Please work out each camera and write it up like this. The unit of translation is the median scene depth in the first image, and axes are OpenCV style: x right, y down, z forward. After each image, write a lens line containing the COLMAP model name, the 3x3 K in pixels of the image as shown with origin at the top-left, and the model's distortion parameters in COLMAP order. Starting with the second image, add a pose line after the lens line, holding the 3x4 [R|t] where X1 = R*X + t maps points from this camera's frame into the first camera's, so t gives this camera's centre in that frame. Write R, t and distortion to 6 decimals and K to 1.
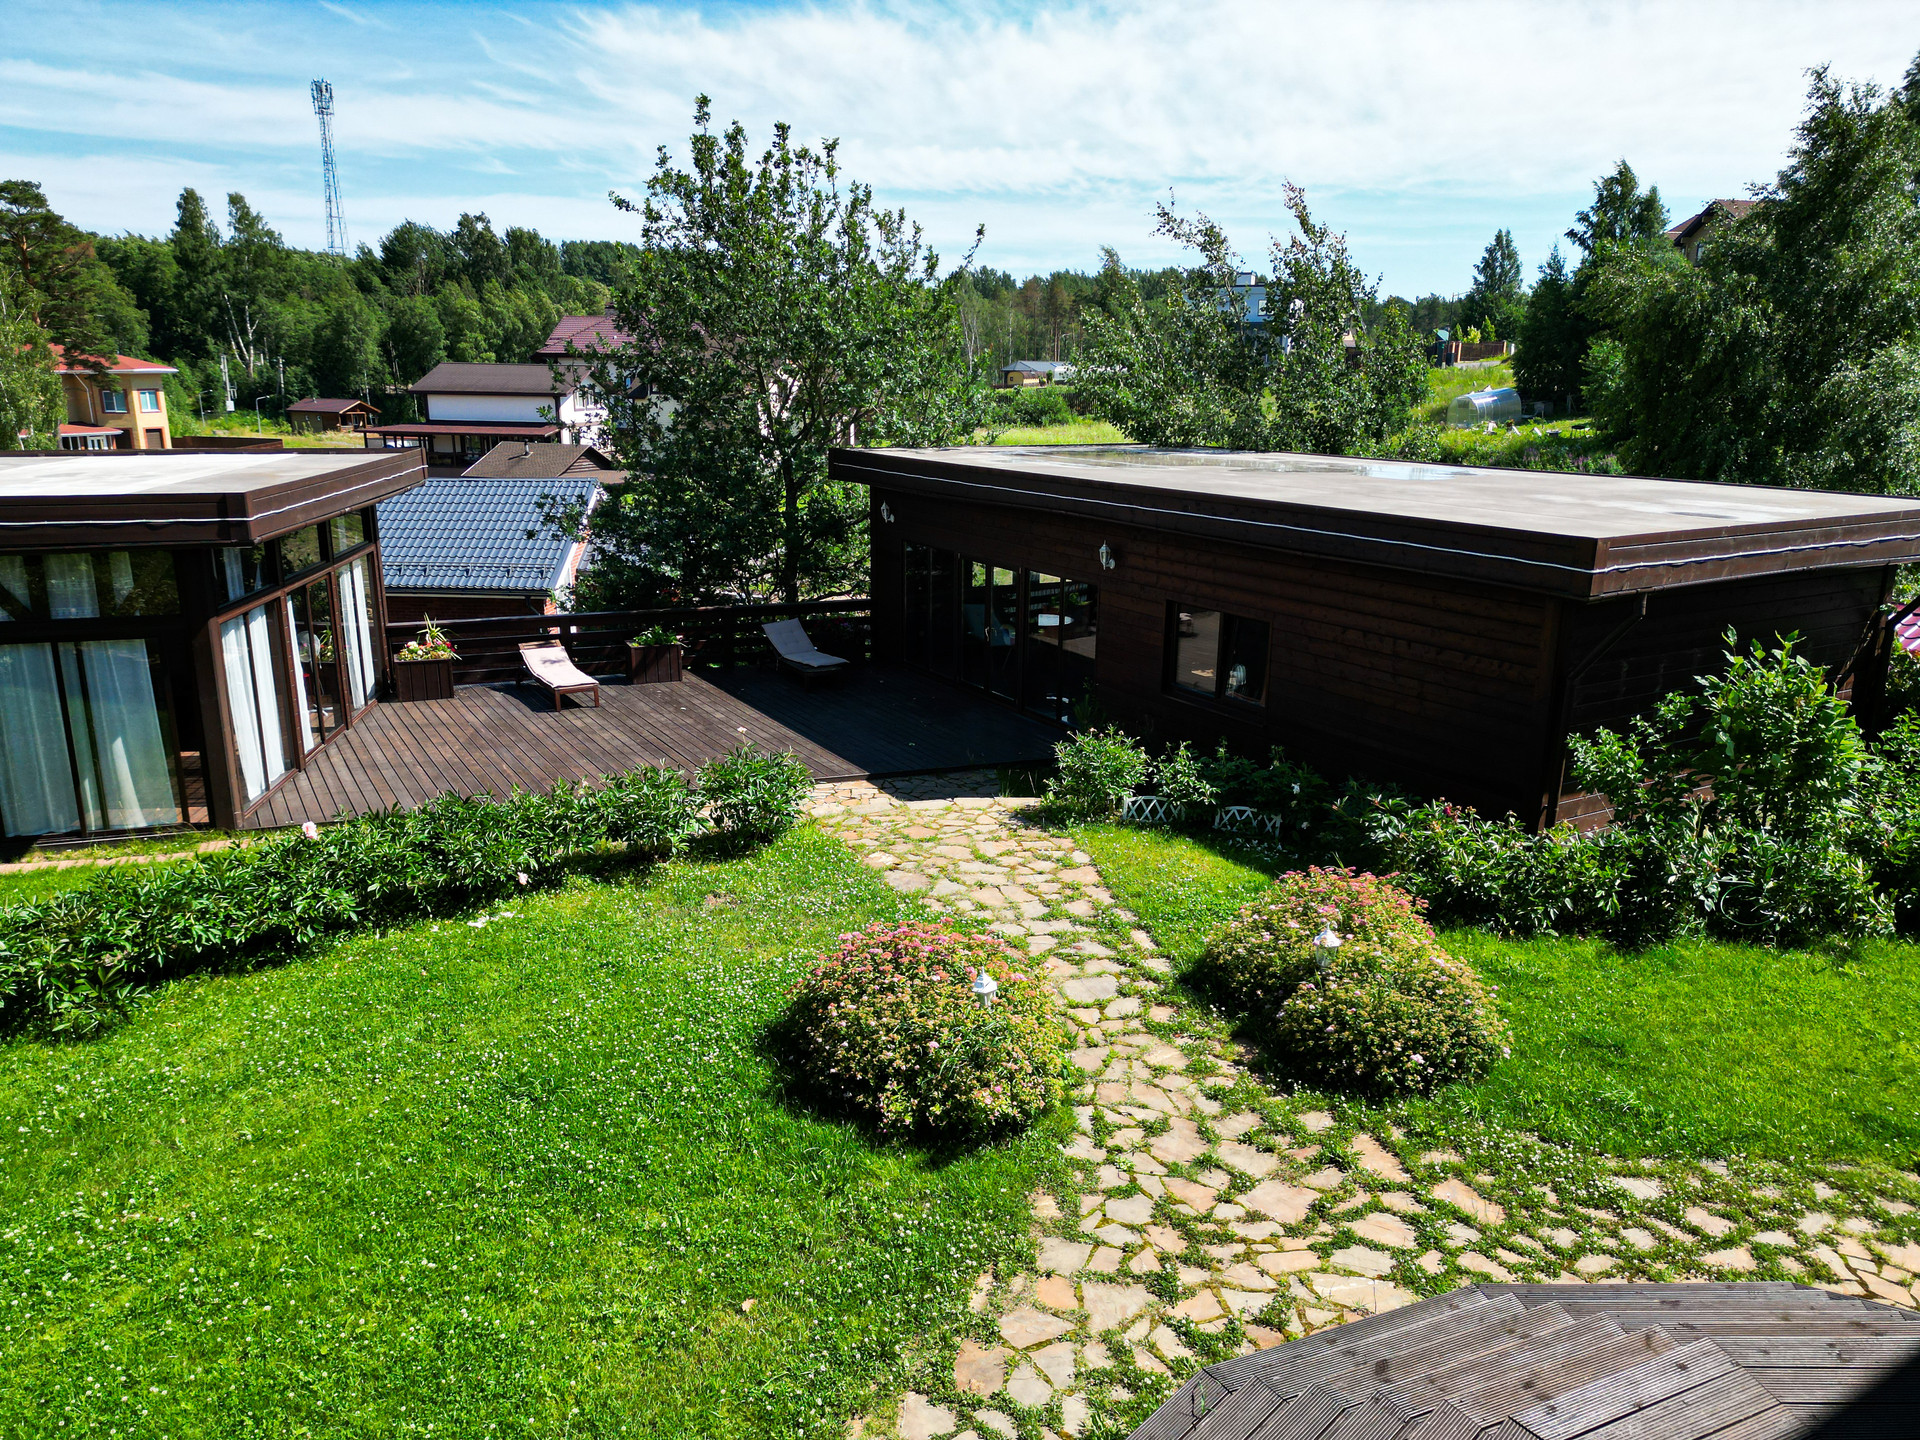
lens RADIAL K [[1322.5, 0, 960.0], [0, 1322.5, 720.0], [0, 0, 1]] dist [0.085208, -0.090317]
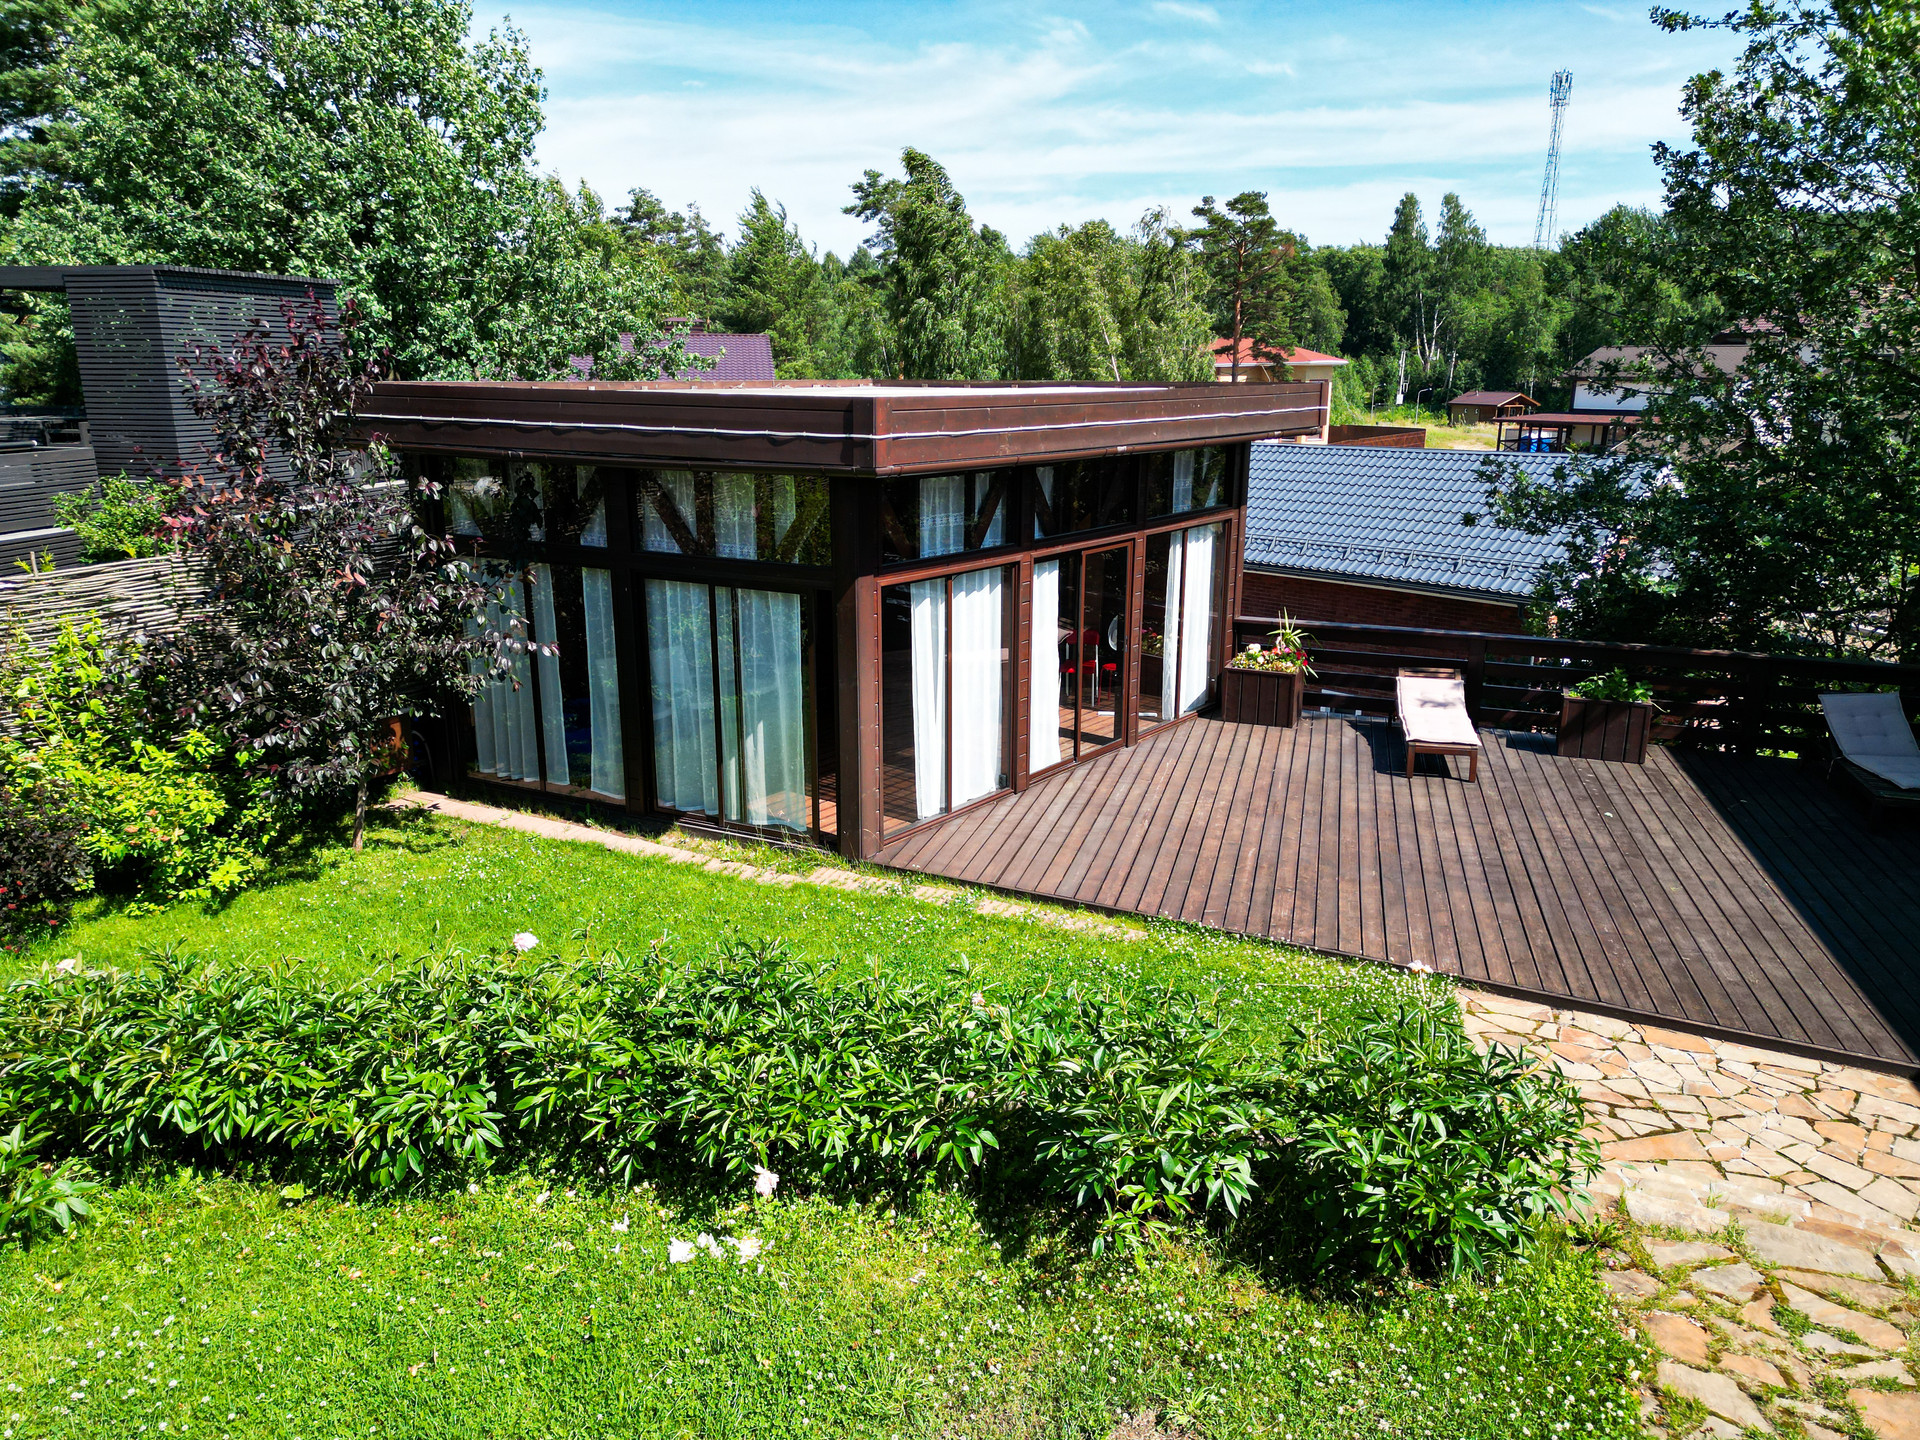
lens RADIAL K [[1350.8, 0, 960.0], [0, 1350.8, 720.0], [0, 0, 1]] dist [0.056790, -0.057036]
pose [[0.696154, 0.175798, -0.696035, 0.006488], [-0.177083, 0.981644, 0.070821, -0.041067], [0.695709, 0.073954, 0.714507, 0.351549]]
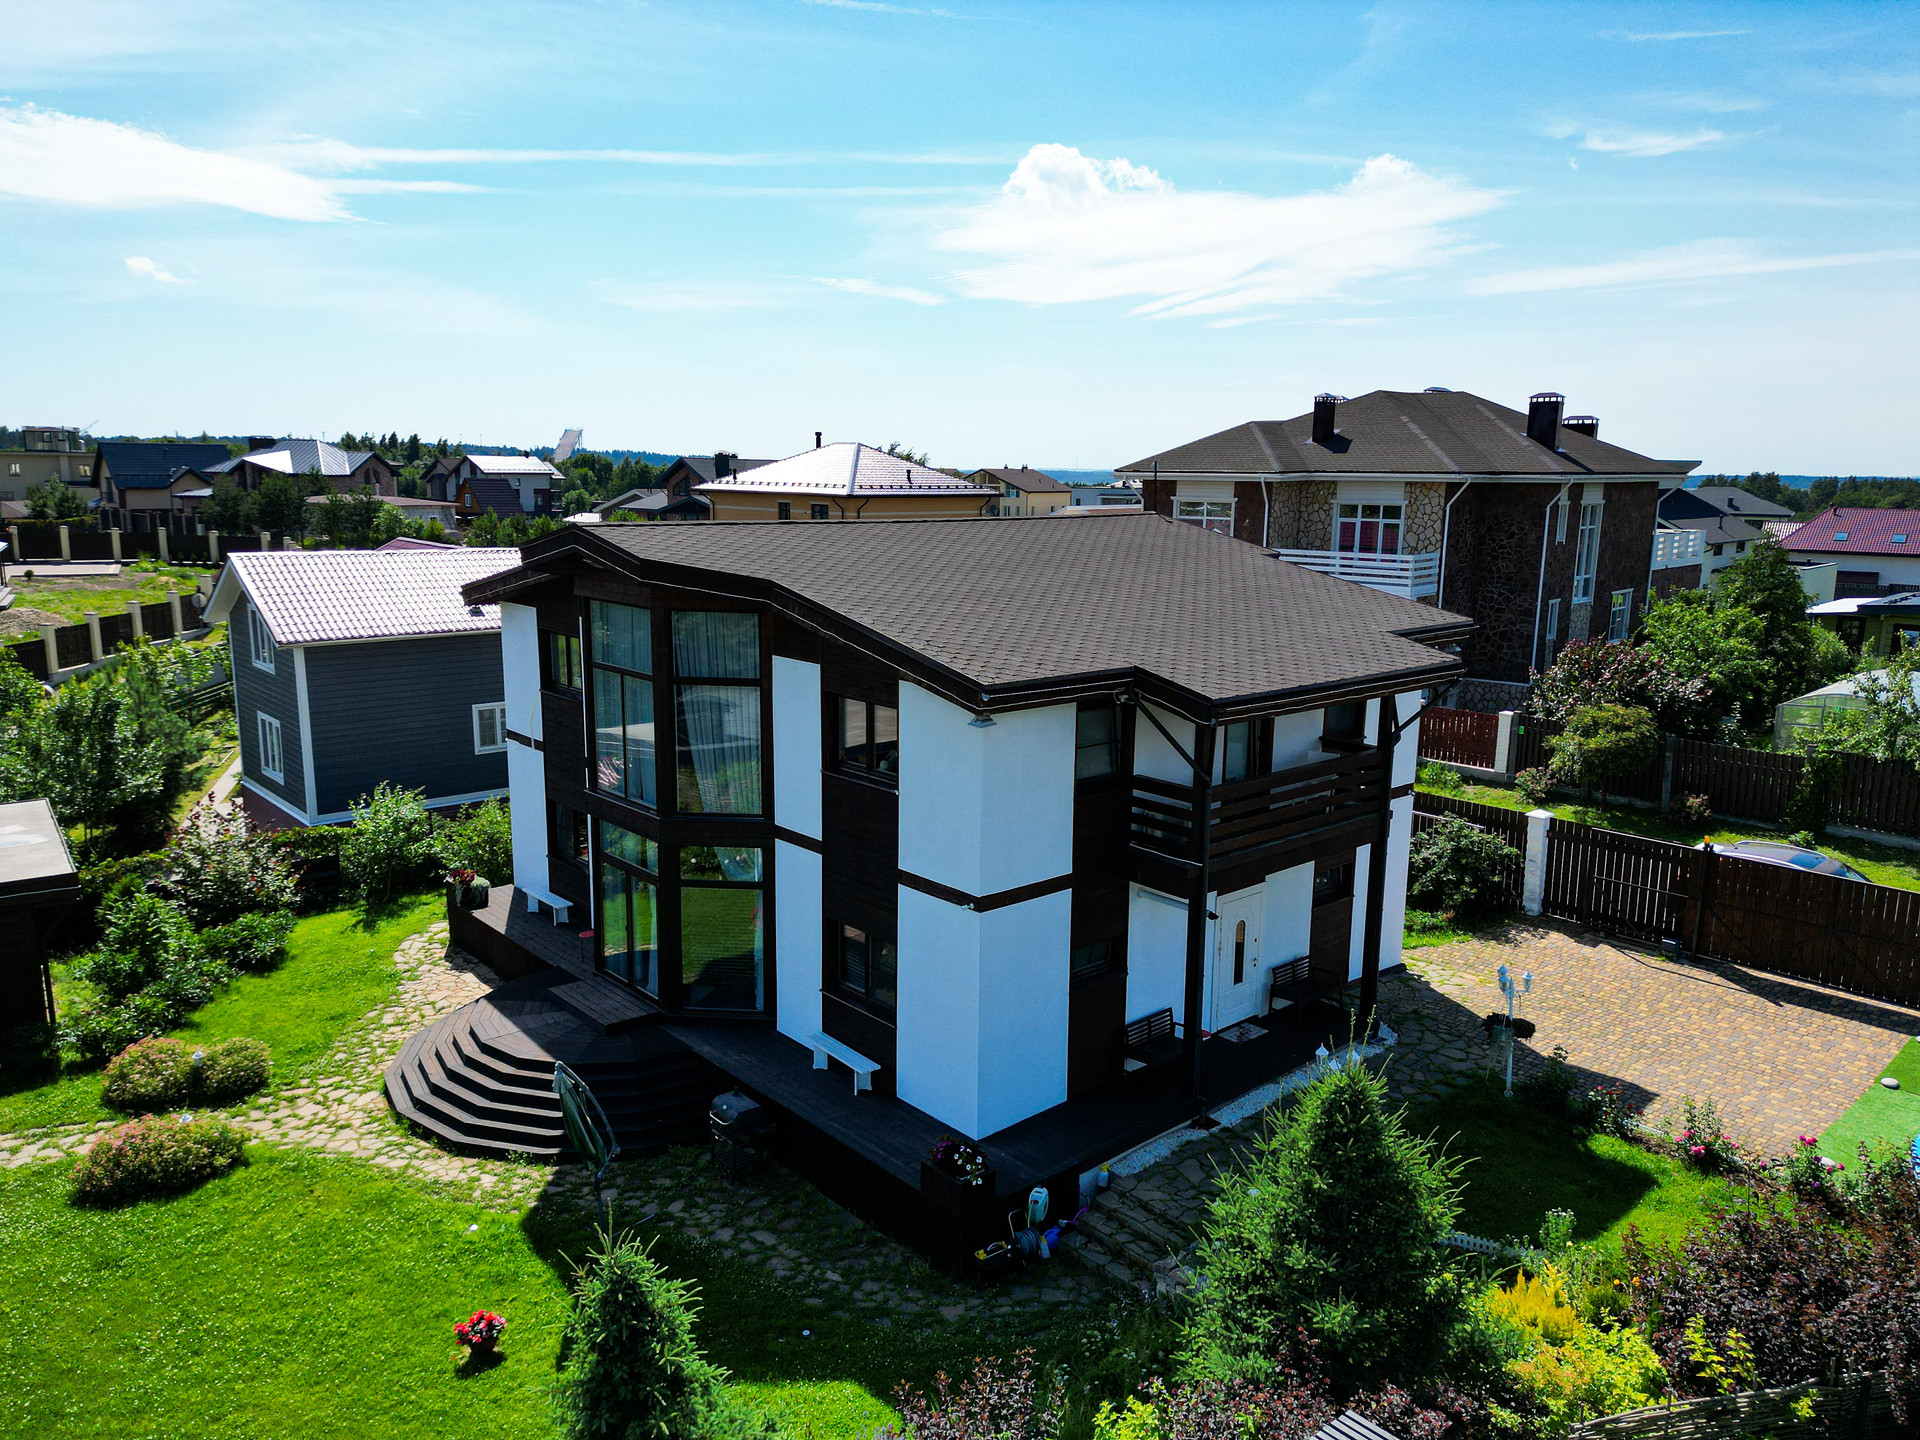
lens RADIAL K [[1350.8, 0, 960.0], [0, 1350.8, 720.0], [0, 0, 1]] dist [0.056790, -0.057036]
pose [[-0.124618, -0.186804, 0.974461, -0.918213], [0.235619, 0.948452, 0.211950, -0.254983], [-0.963823, 0.256014, -0.074180, -0.126461]]
